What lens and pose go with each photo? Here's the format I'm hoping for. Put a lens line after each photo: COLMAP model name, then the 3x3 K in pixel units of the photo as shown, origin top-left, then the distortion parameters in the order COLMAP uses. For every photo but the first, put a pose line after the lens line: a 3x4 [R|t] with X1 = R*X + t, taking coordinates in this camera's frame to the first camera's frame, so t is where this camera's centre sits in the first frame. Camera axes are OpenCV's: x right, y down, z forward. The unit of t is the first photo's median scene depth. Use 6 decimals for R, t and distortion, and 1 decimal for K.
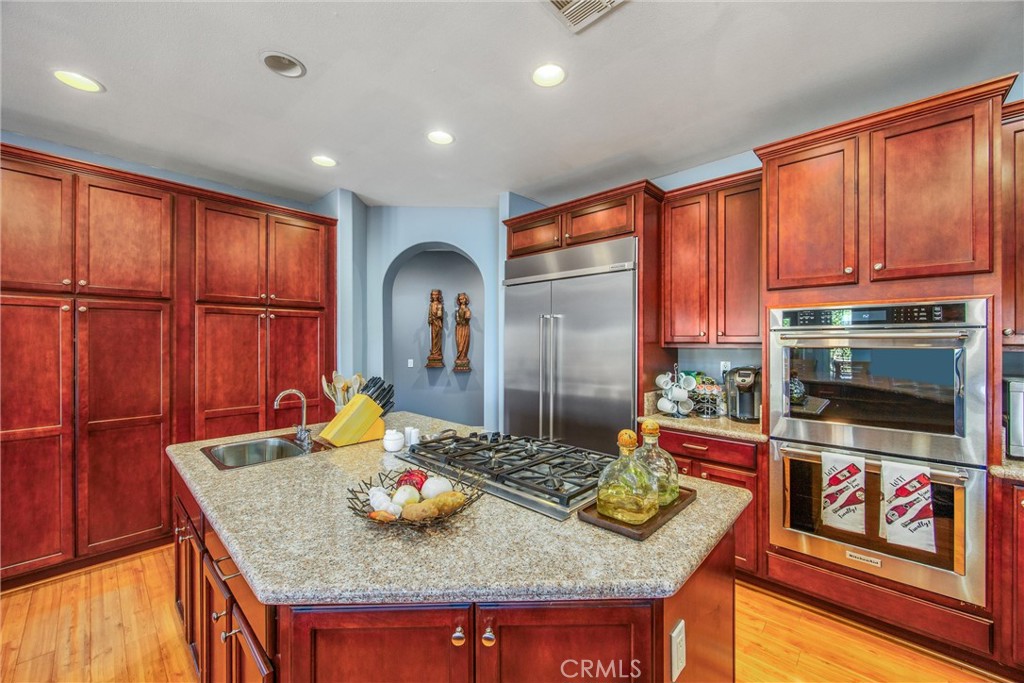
lens RADIAL K [[395.0, 0, 514.2], [0, 395.0, 342.9], [0, 0, 1]] dist [-0.000012, -0.000075]
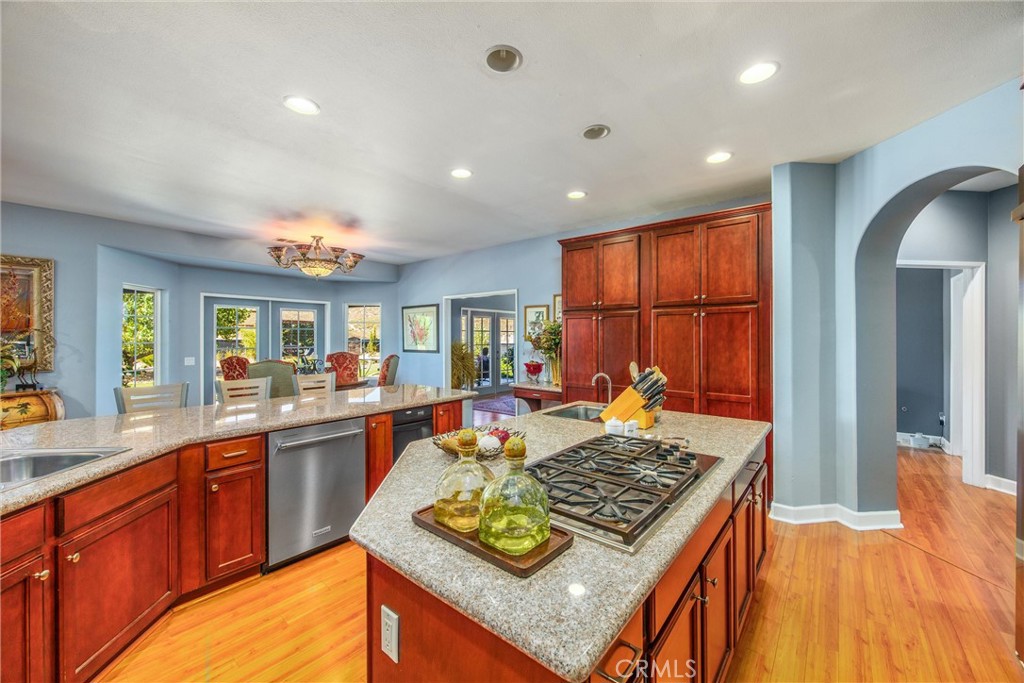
lens RADIAL K [[395.0, 0, 516.3], [0, 395.0, 337.1], [0, 0, 1]] dist [-0.000012, -0.000075]
pose [[0.058050, -0.002454, -0.998311, 0.459340], [-0.006407, 0.999975, -0.002830, 0.003235], [0.998293, 0.006561, 0.058033, 0.401065]]
